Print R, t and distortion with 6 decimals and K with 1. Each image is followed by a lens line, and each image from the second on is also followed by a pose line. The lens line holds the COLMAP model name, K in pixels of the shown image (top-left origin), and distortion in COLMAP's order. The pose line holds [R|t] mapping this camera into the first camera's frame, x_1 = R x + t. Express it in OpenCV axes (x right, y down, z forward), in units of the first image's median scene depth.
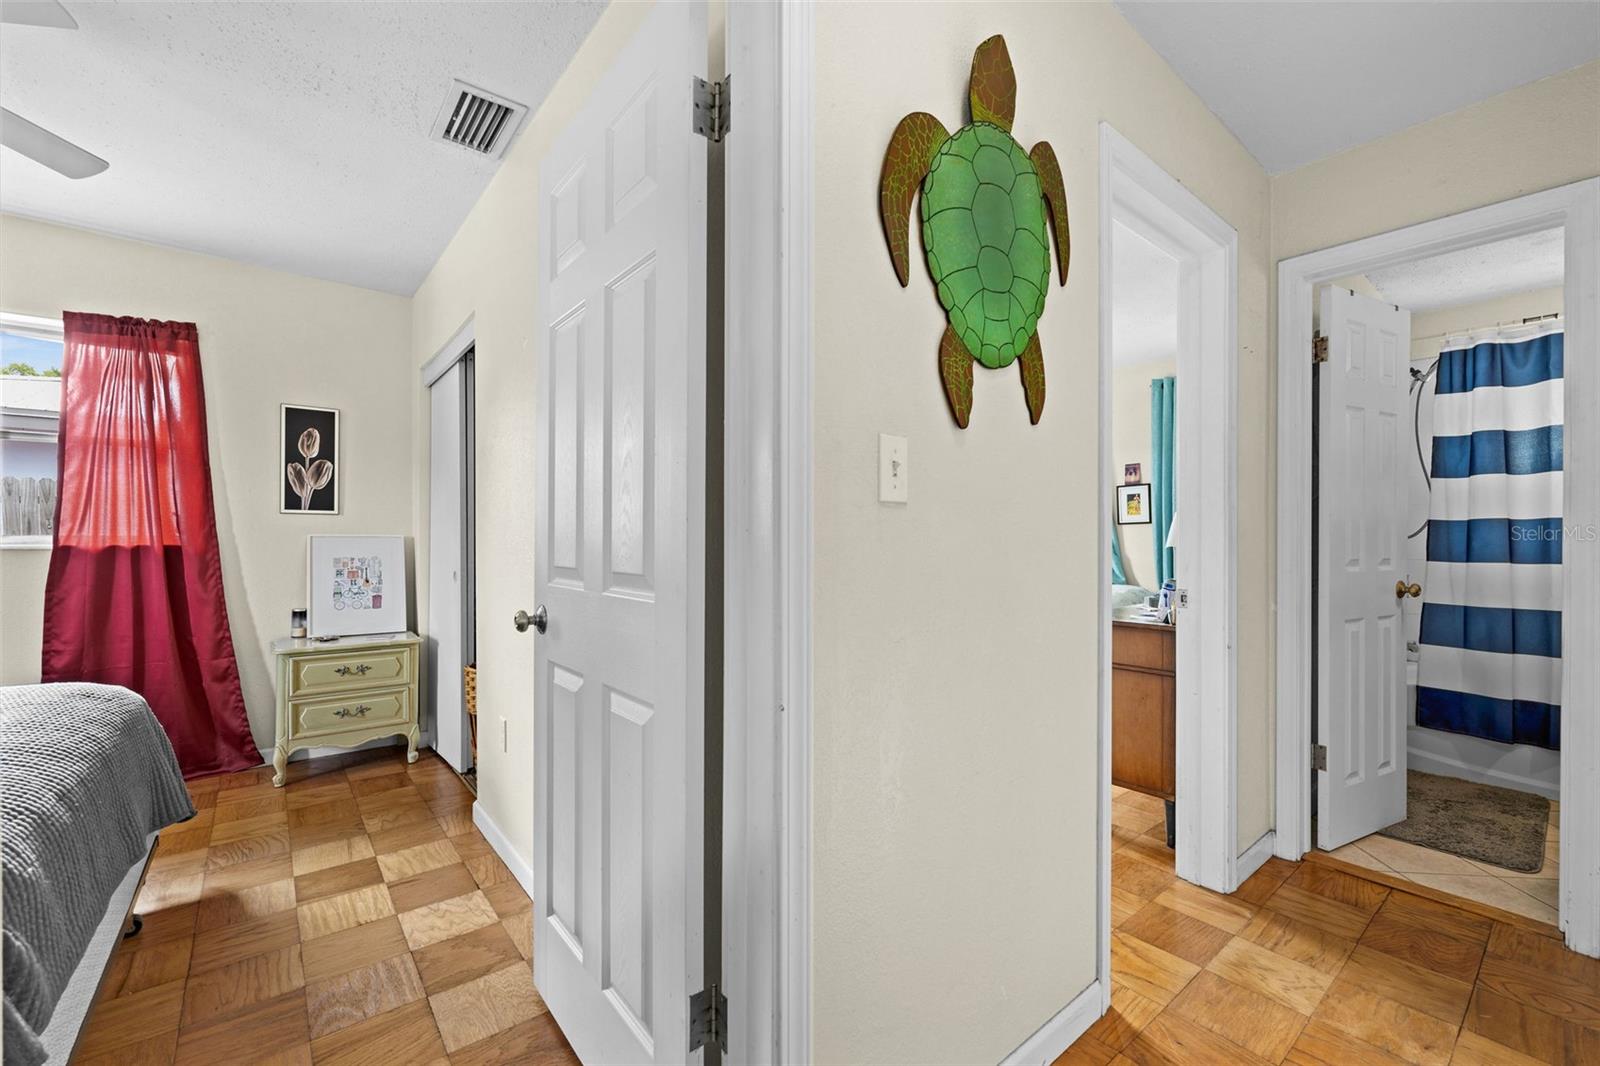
lens RADIAL K [[646.0, 0, 792.6], [0, 646.0, 539.3], [0, 0, 1]] dist [-0.002625, 0.000239]
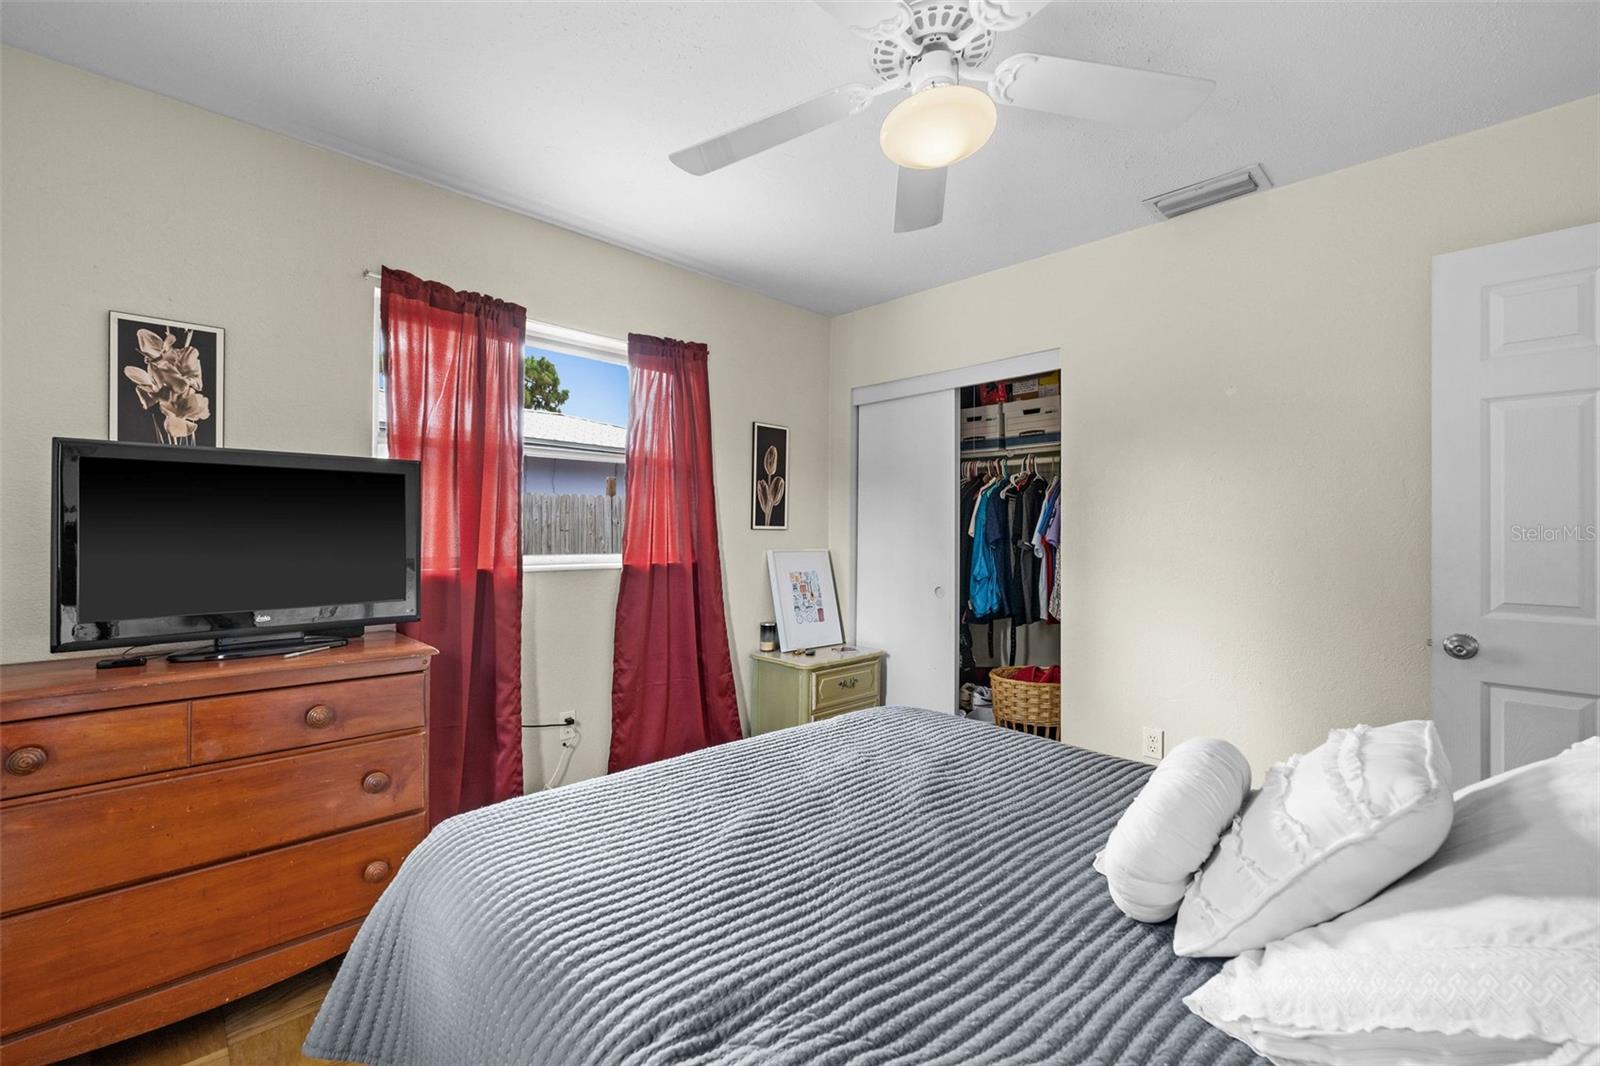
lens RADIAL K [[646.0, 0, 811.3], [0, 646.0, 532.5], [0, 0, 1]] dist [-0.002625, 0.000239]
pose [[0.997647, 0.001481, 0.068547, -0.829260], [-0.001096, 0.999983, -0.005660, -0.032268], [-0.068554, 0.005571, 0.997632, -0.027605]]
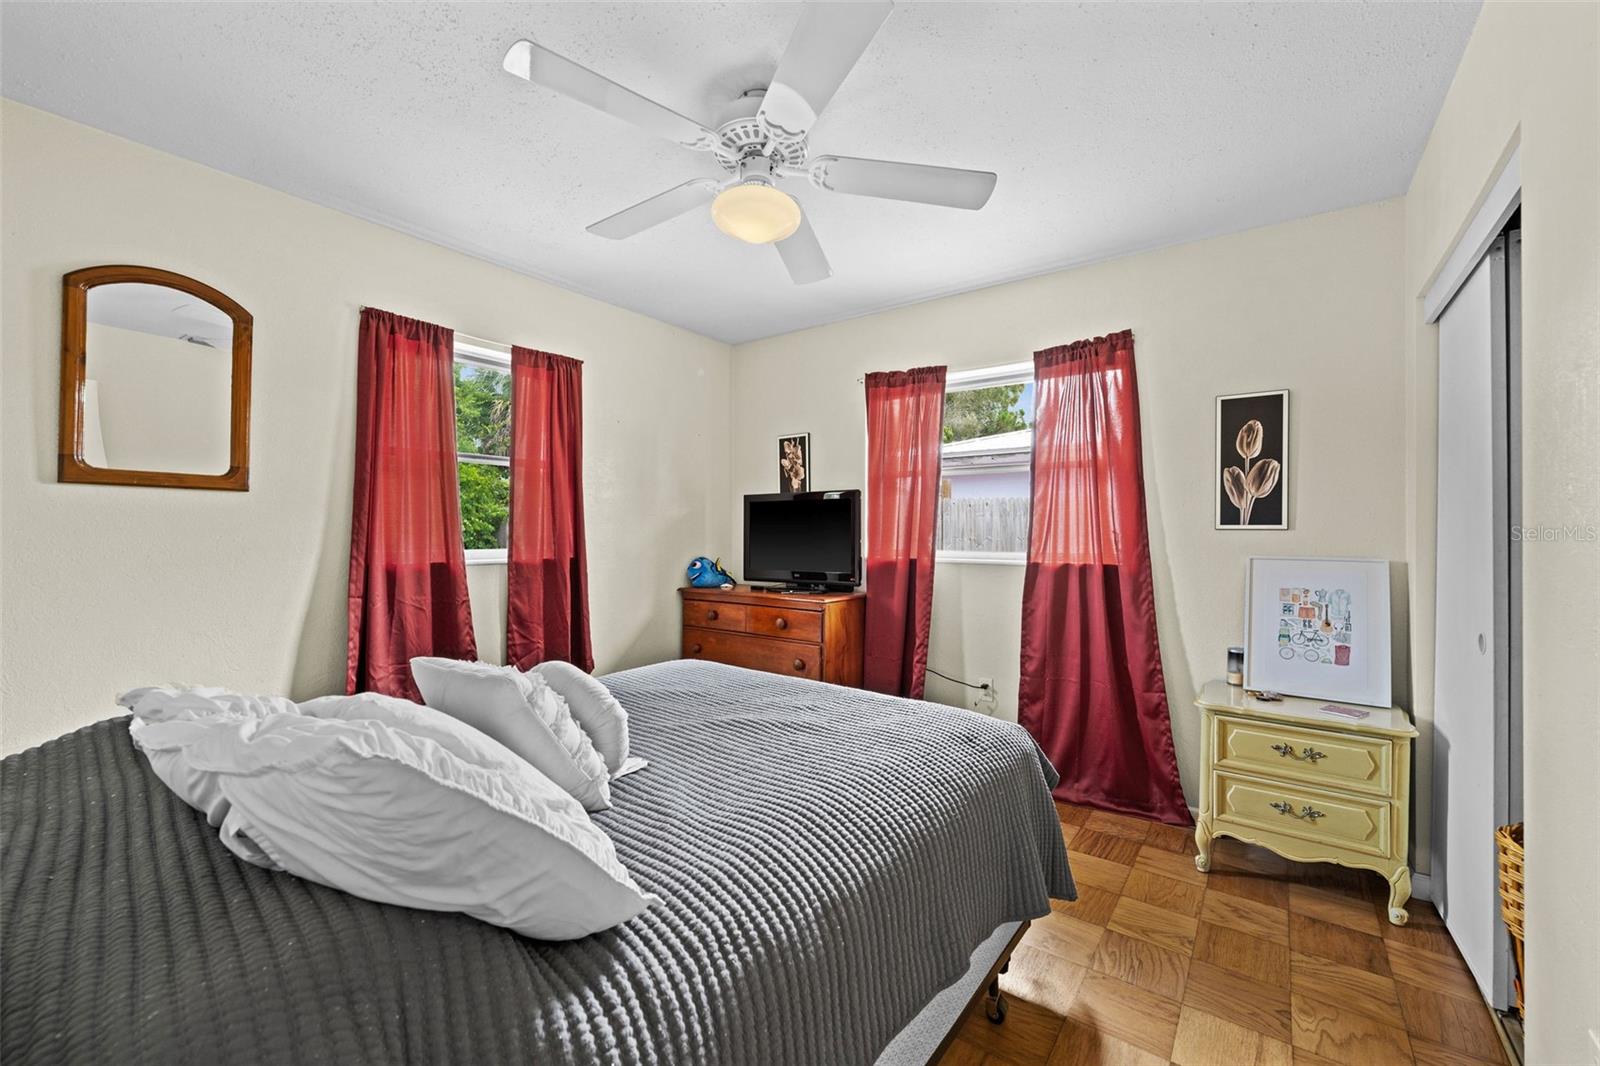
lens RADIAL K [[646.0, 0, 805.4], [0, 646.0, 530.0], [0, 0, 1]] dist [-0.002625, 0.000239]
pose [[0.250535, -0.003097, -0.968103, -0.135001], [-0.006079, 0.999970, -0.004772, -0.035048], [0.968089, 0.007080, 0.250508, 0.305270]]
